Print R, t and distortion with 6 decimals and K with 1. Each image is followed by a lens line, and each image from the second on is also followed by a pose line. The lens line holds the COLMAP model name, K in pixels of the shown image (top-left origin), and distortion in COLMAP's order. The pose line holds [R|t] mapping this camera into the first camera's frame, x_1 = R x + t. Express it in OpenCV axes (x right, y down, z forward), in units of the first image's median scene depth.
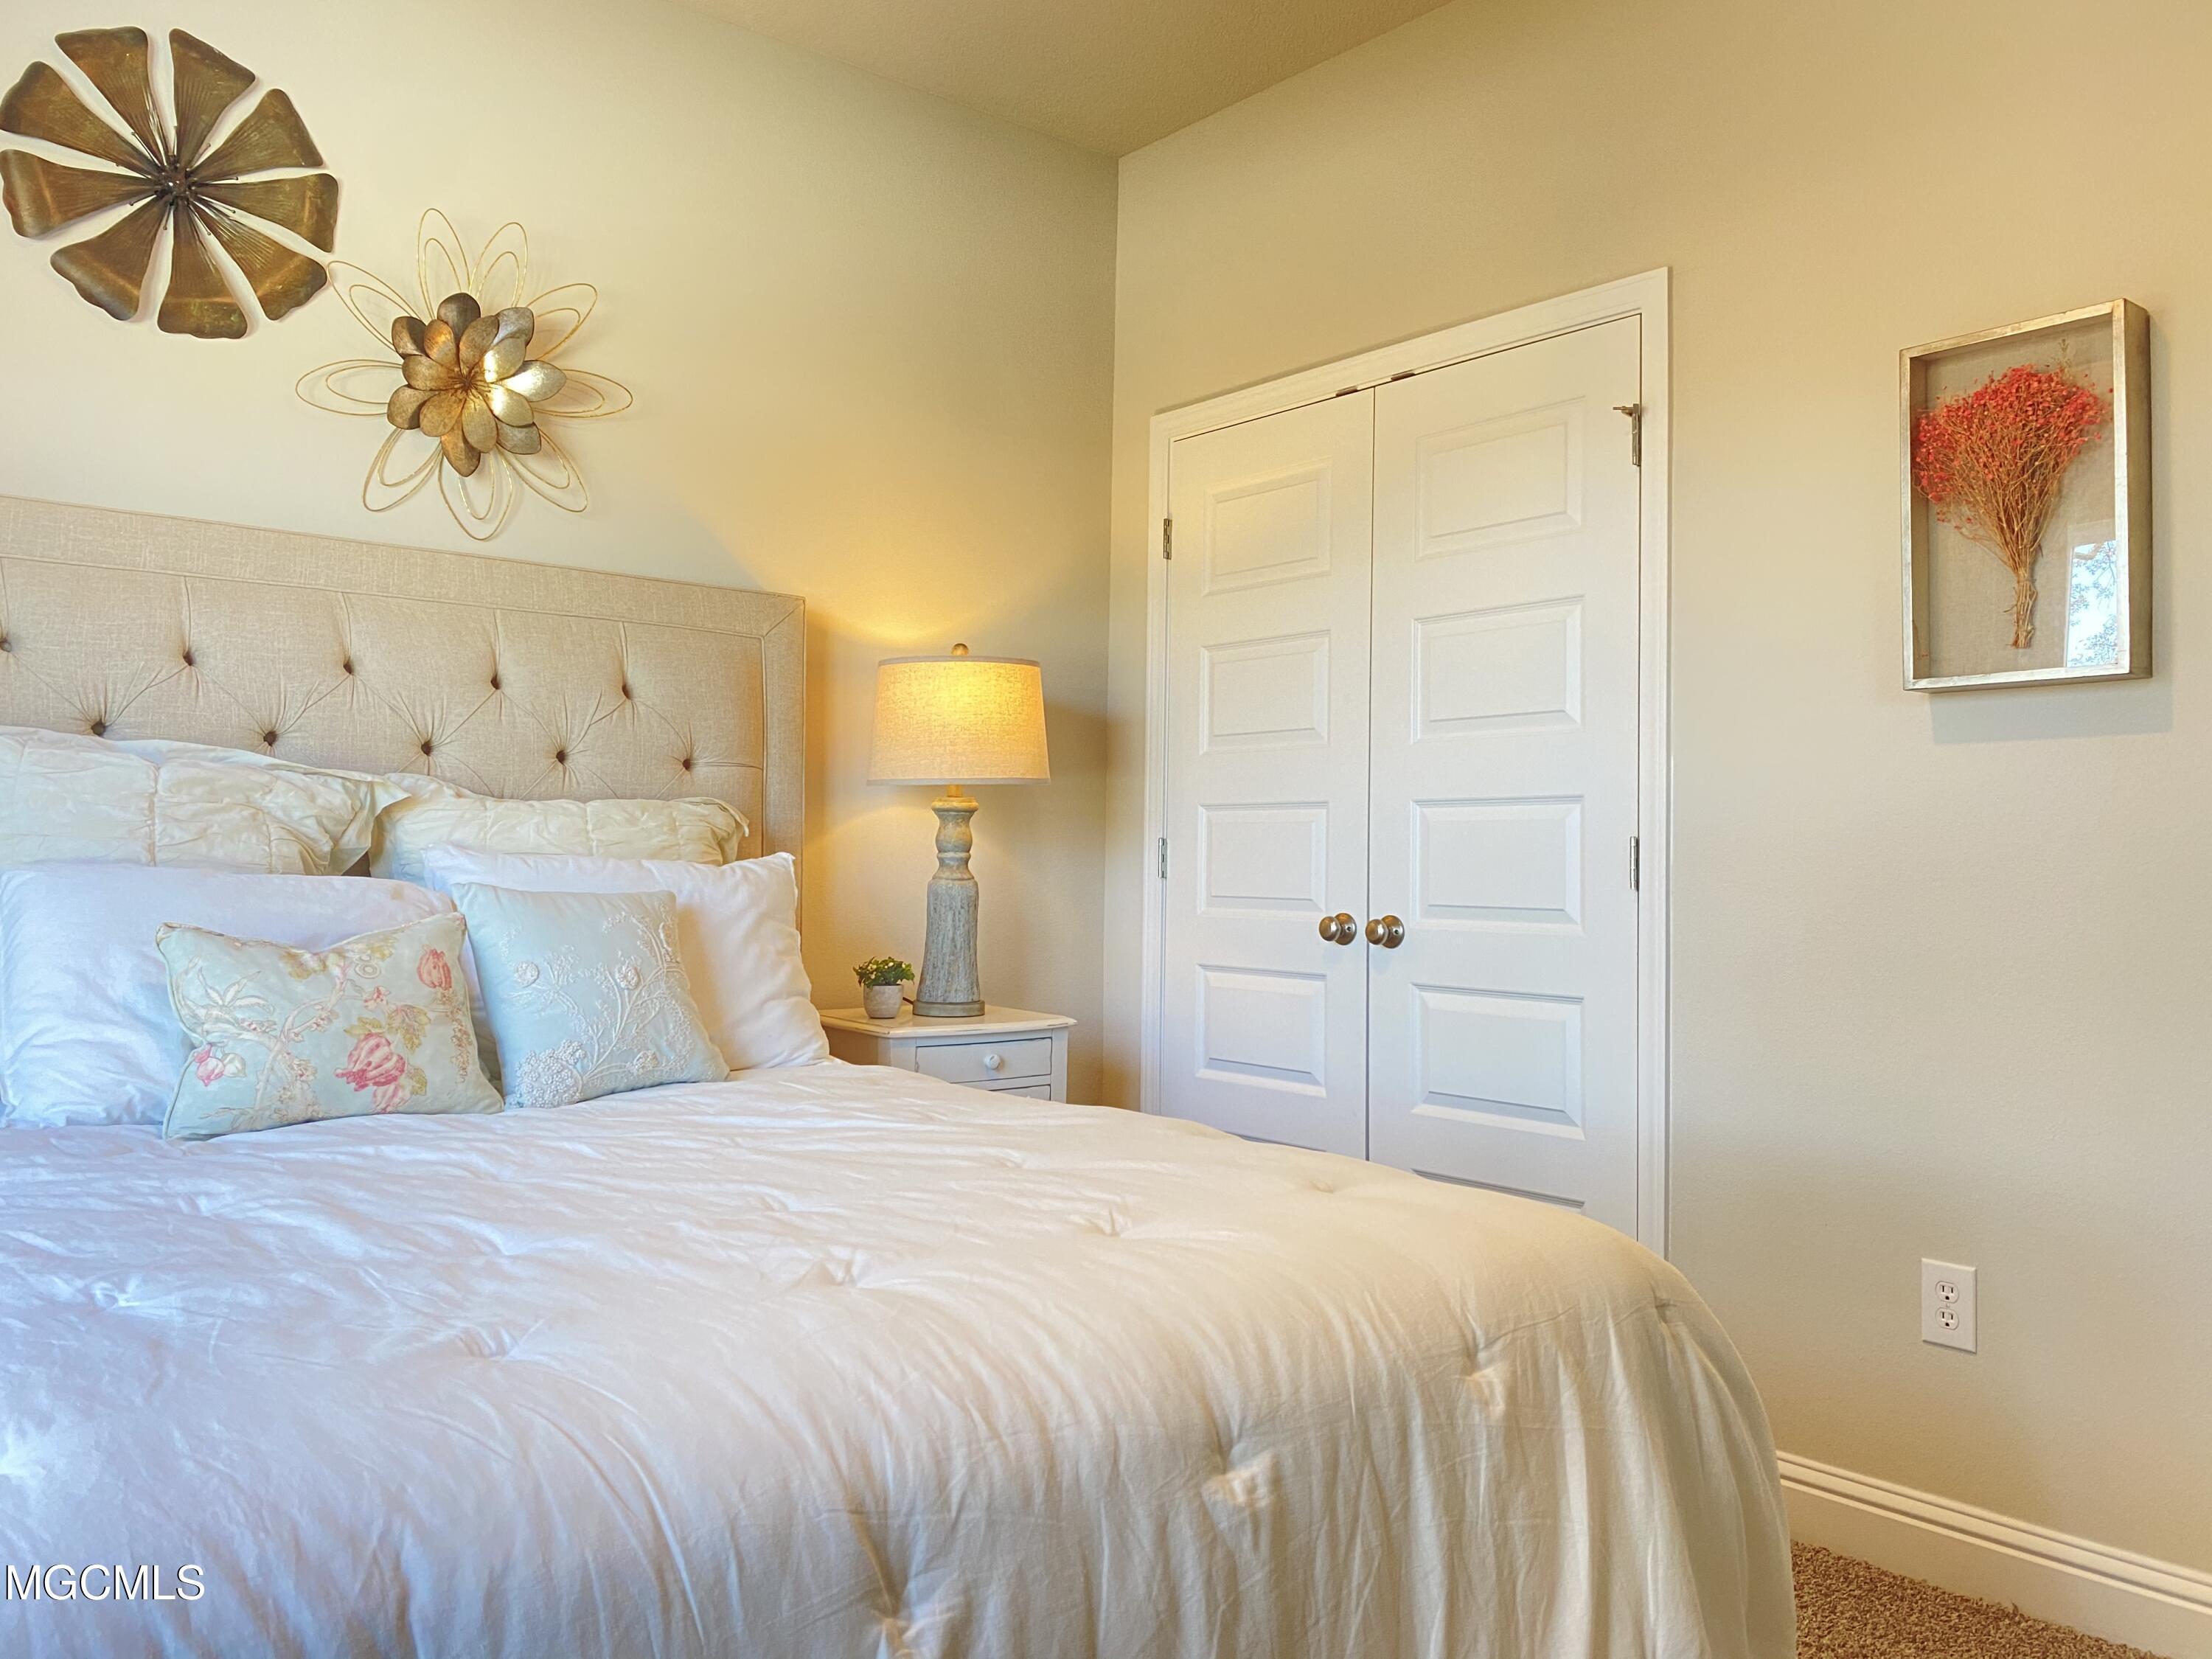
lens RADIAL K [[1687.6, 0, 1107.3], [0, 1687.6, 819.1], [0, 0, 1]] dist [0.099550, -0.186930]
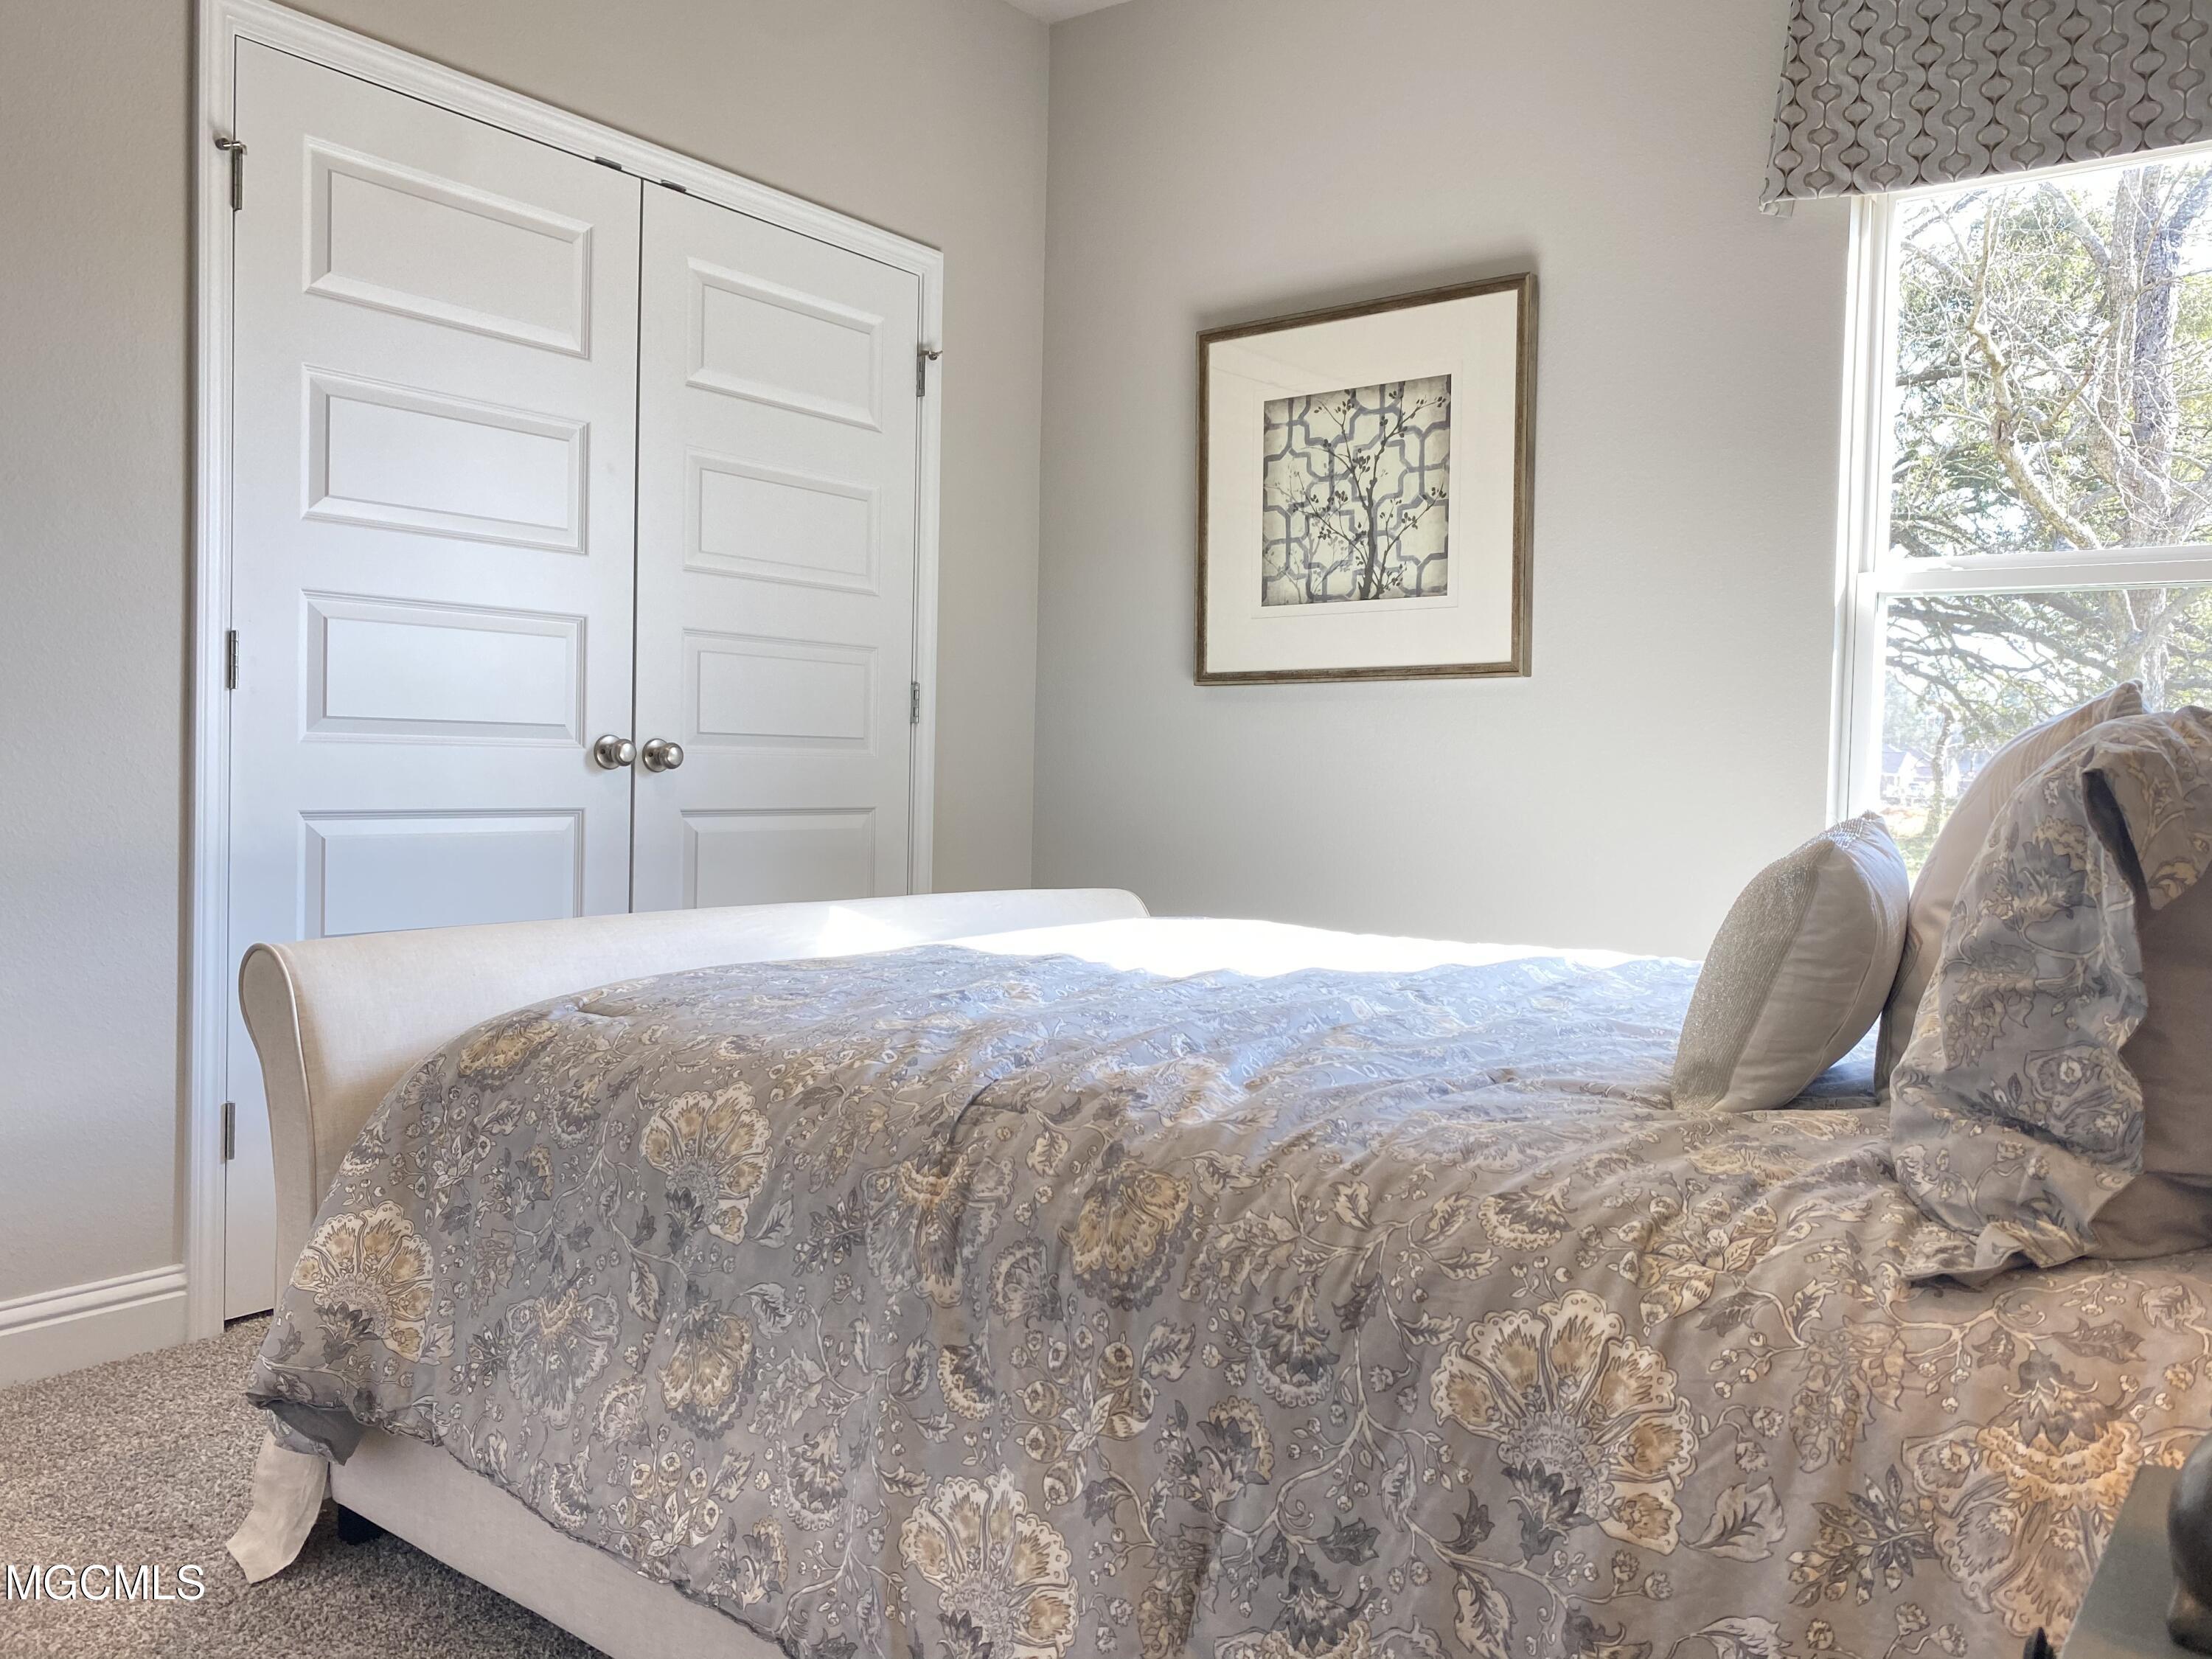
lens RADIAL K [[1687.6, 0, 1107.3], [0, 1687.6, 819.1], [0, 0, 1]] dist [0.099550, -0.186930]
pose [[-0.204719, -0.059680, 0.977000, -0.532062], [-0.077079, 0.996023, 0.044691, 0.023638], [-0.975781, -0.066157, -0.208505, 0.580912]]
